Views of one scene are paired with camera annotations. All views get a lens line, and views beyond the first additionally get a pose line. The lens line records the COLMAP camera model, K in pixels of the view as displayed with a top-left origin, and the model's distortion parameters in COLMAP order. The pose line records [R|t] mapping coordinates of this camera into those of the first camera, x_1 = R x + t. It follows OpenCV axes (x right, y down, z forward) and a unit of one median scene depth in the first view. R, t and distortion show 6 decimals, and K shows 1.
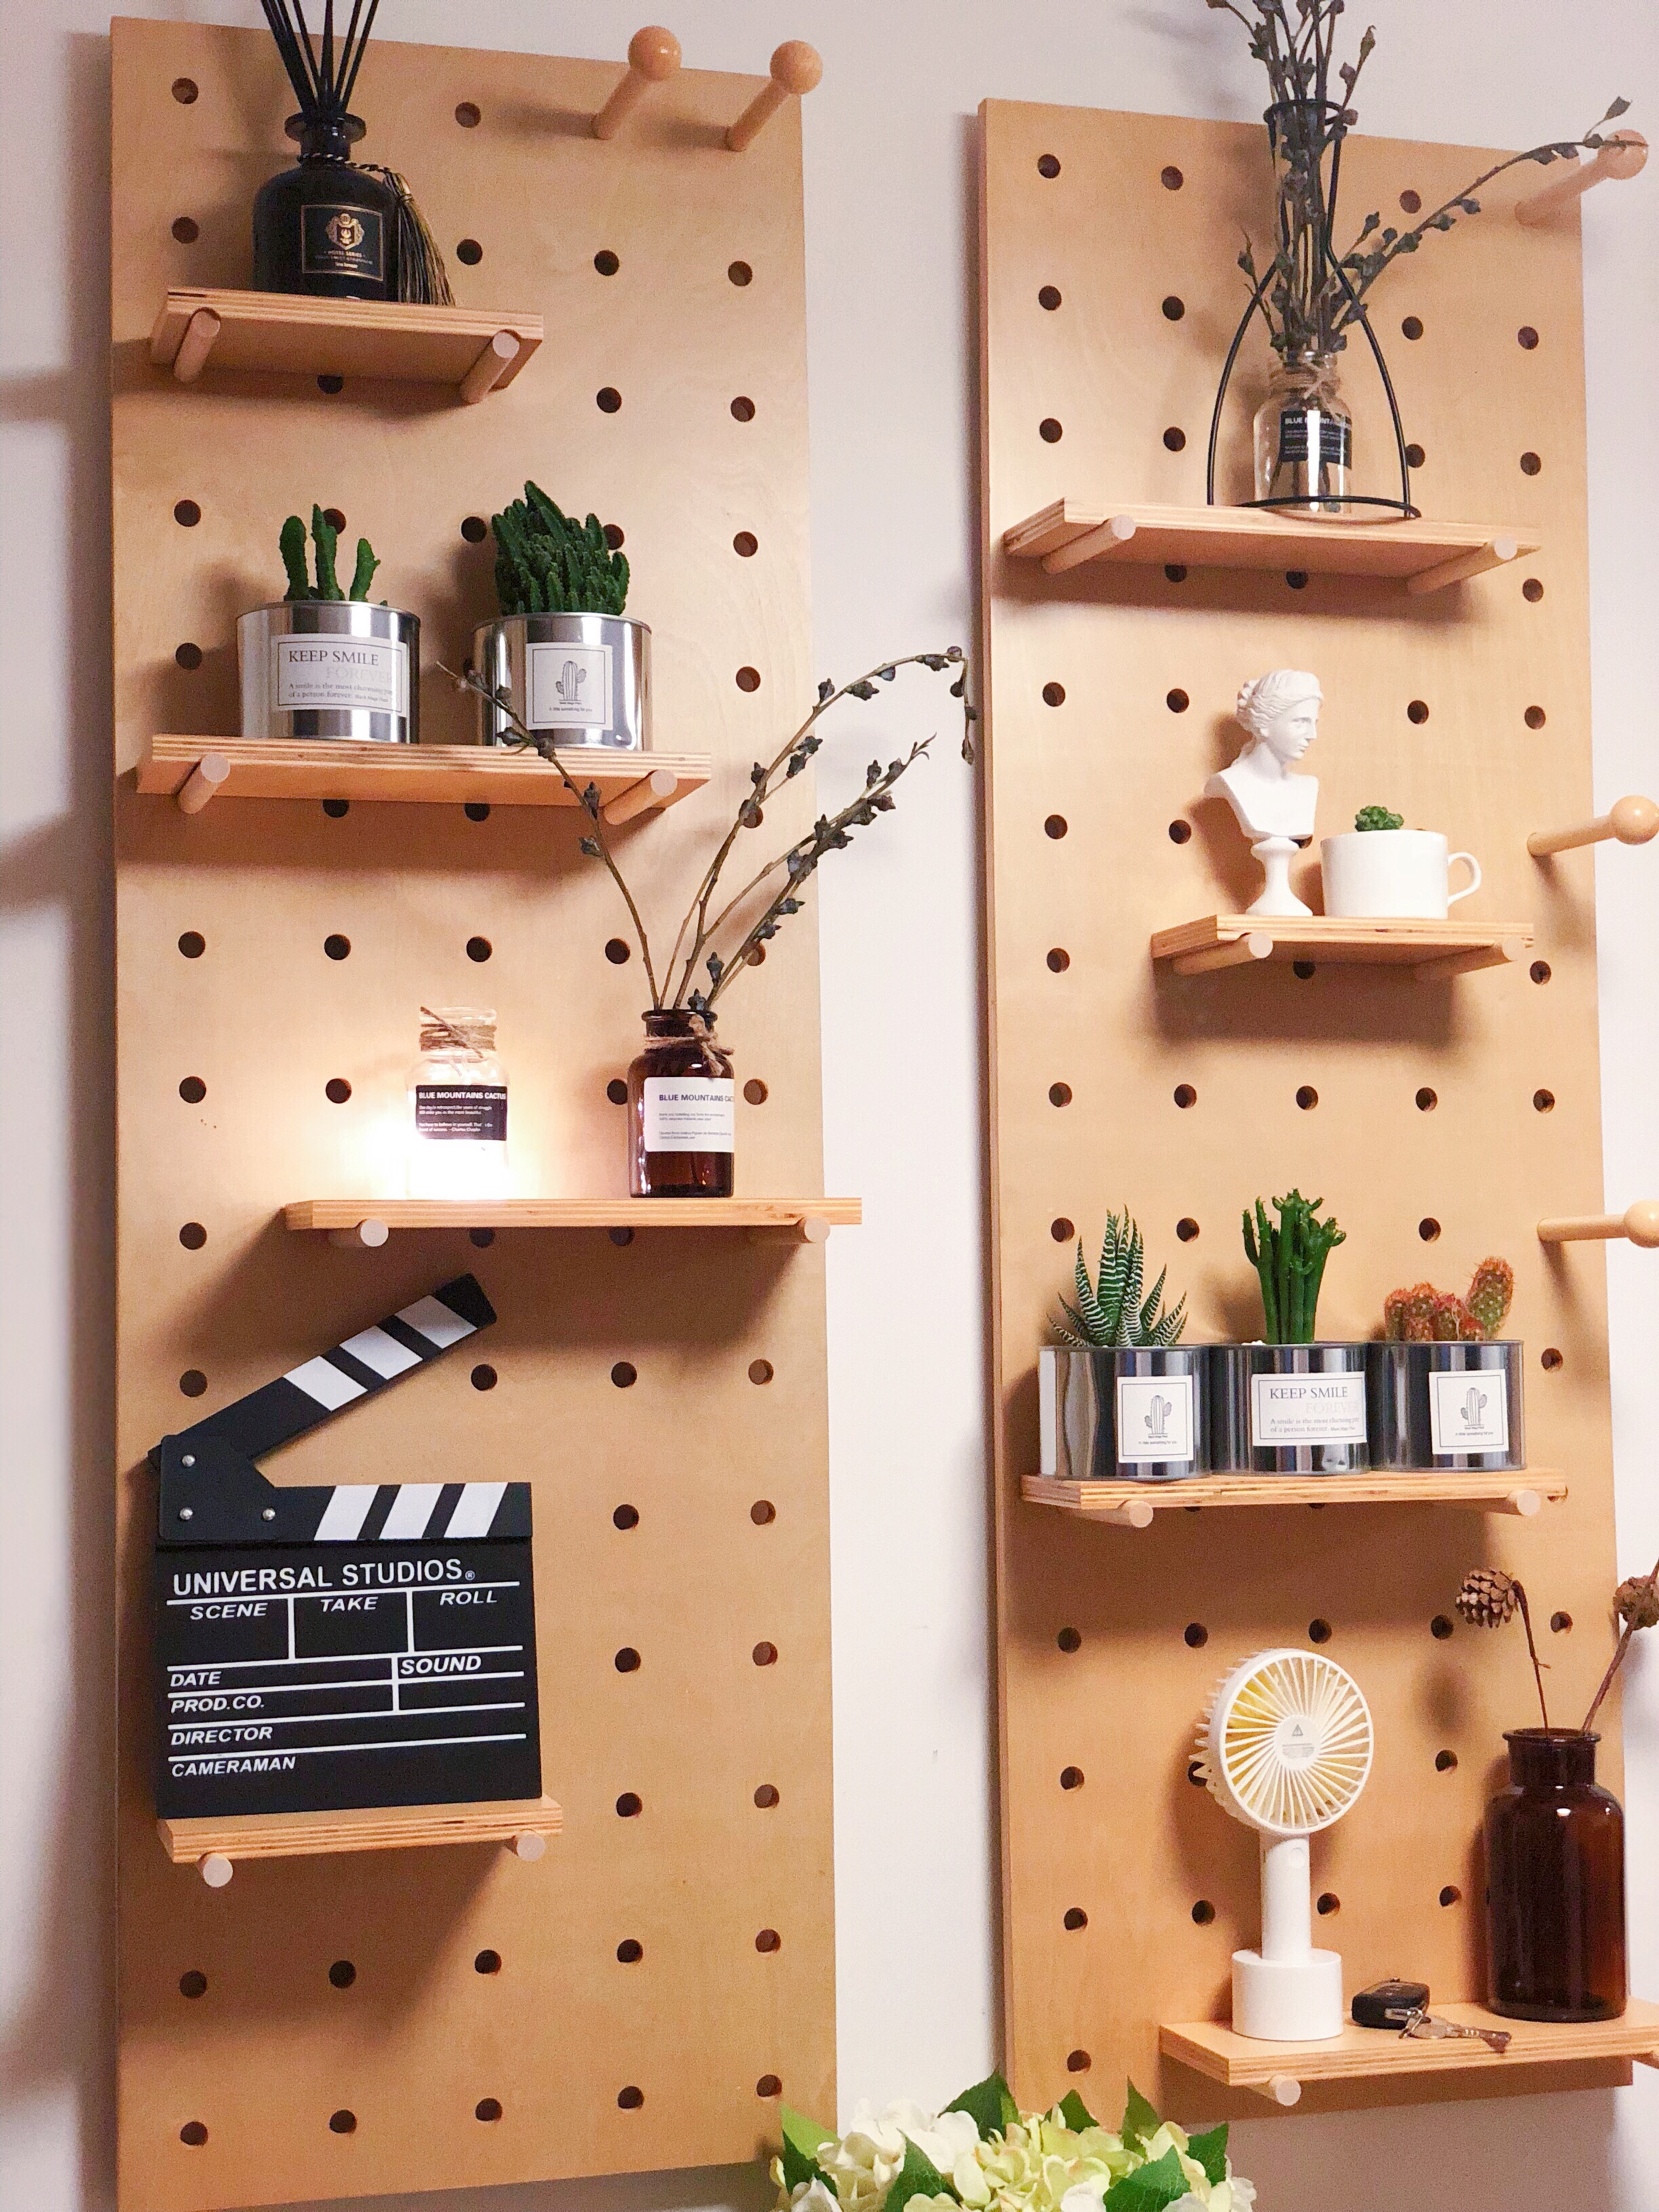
lens RADIAL K [[3356.1, 0, 830.2], [0, 3356.1, 1108.5], [0, 0, 1]] dist [0.007930, 0.000000]
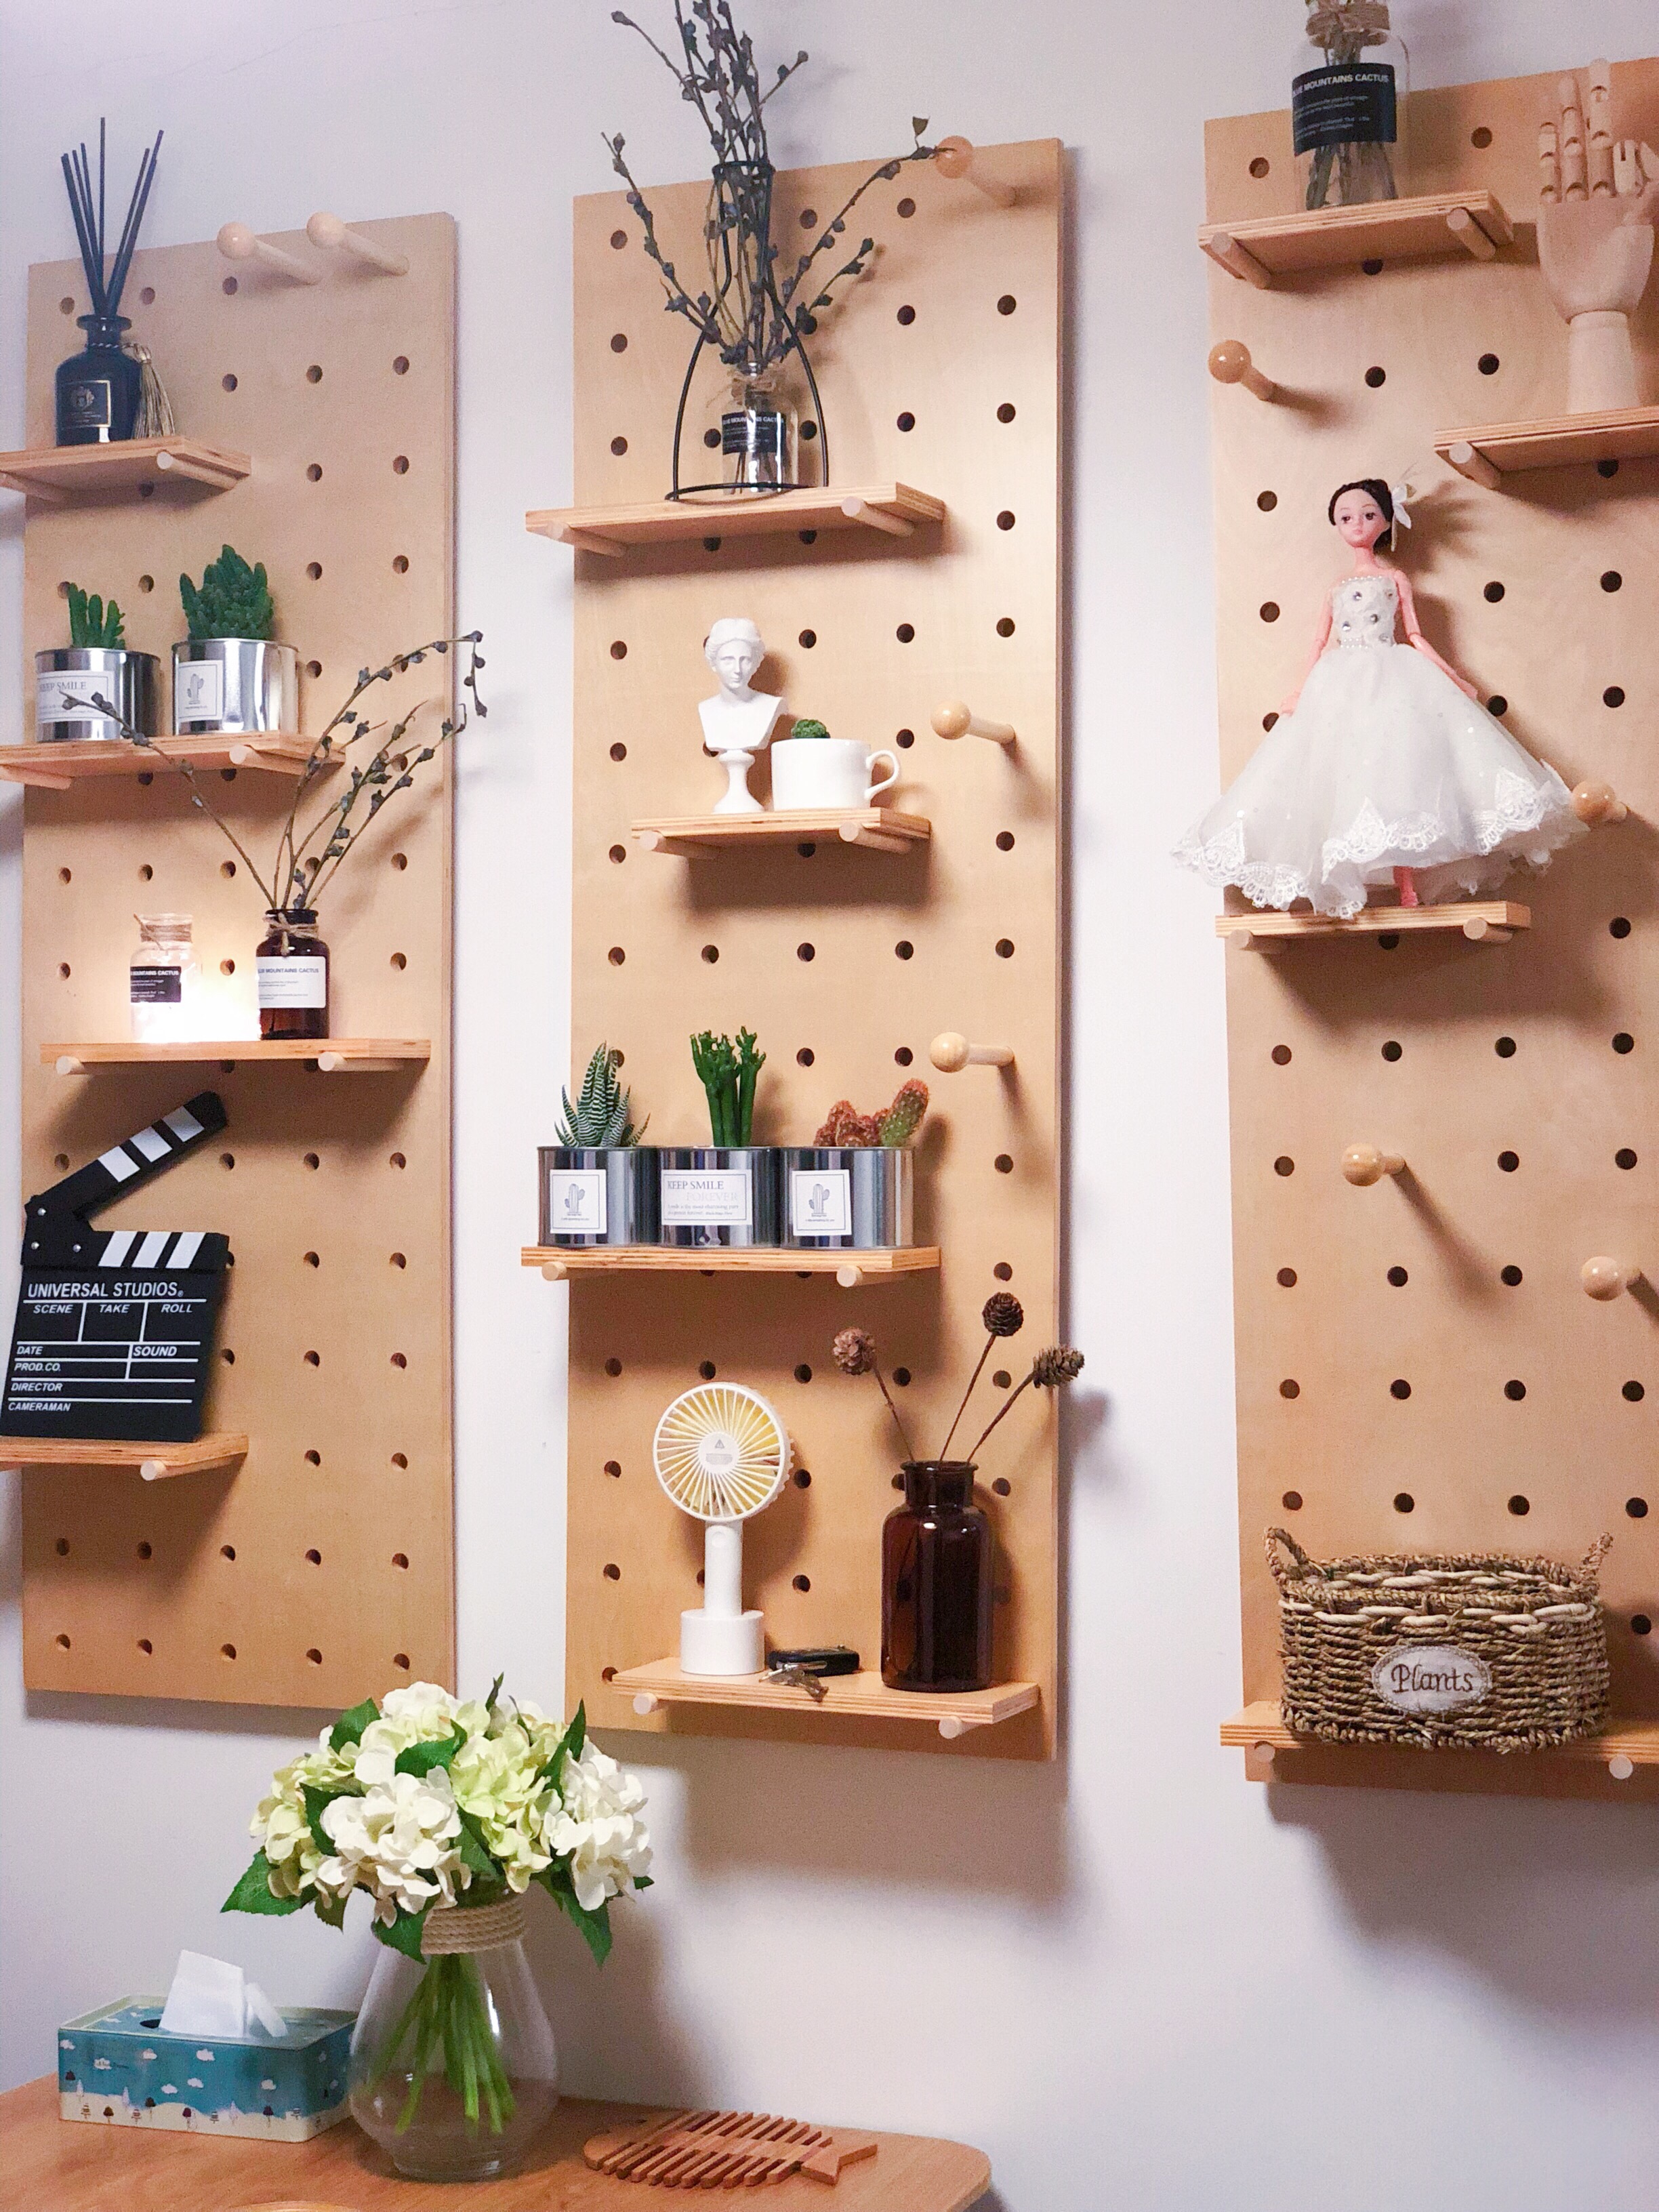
lens RADIAL K [[3356.1, 0, 831.4], [0, 3356.1, 1105.3], [0, 0, 1]] dist [0.007930, 0.000000]
pose [[0.774103, 0.006886, -0.633022, 1.060497], [0.035216, 0.997924, 0.053920, -0.015184], [0.632079, -0.064032, 0.772254, 0.032370]]
